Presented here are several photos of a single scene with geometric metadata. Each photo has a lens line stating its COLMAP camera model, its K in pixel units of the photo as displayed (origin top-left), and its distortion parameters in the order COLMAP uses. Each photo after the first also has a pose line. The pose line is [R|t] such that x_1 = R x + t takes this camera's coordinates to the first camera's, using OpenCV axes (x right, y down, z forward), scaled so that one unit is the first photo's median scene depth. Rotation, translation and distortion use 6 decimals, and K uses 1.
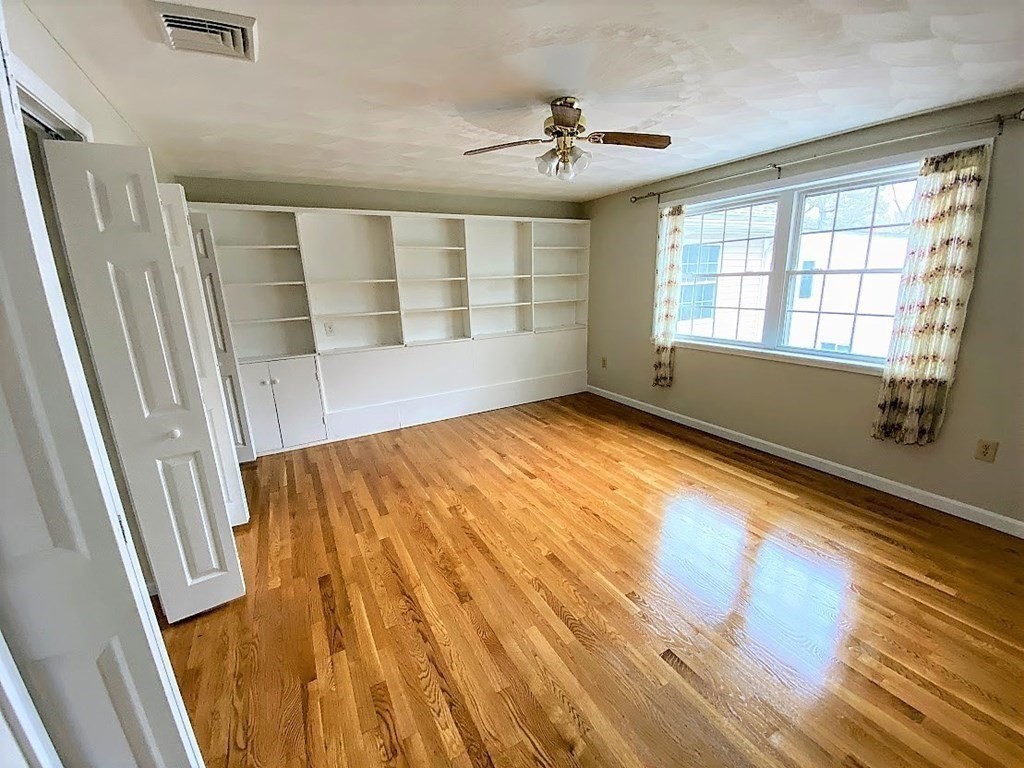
lens RADIAL K [[419.1, 0, 511.5], [0, 419.1, 383.8], [0, 0, 1]] dist [0.024125, -0.022508]
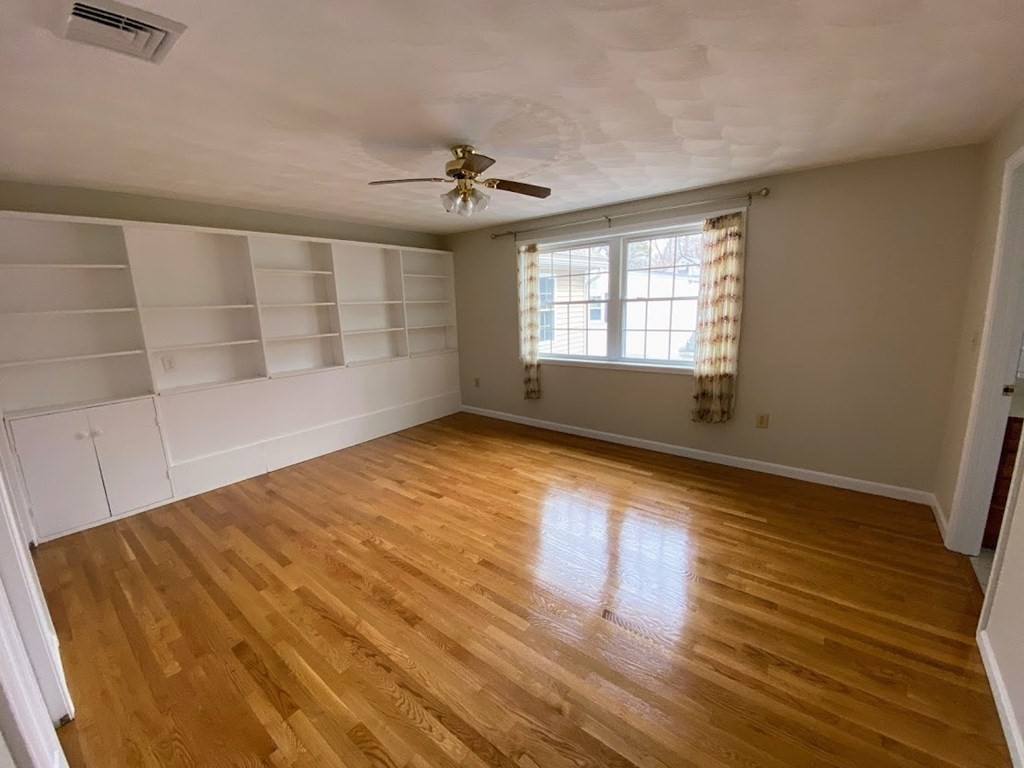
lens RADIAL K [[419.1, 0, 511.5], [0, 419.1, 383.8], [0, 0, 1]] dist [0.024125, -0.022508]
pose [[0.923648, -0.071376, 0.376537, -0.182041], [0.095405, 0.994397, -0.045532, 0.016978], [-0.371177, 0.077979, 0.925282, -0.035660]]
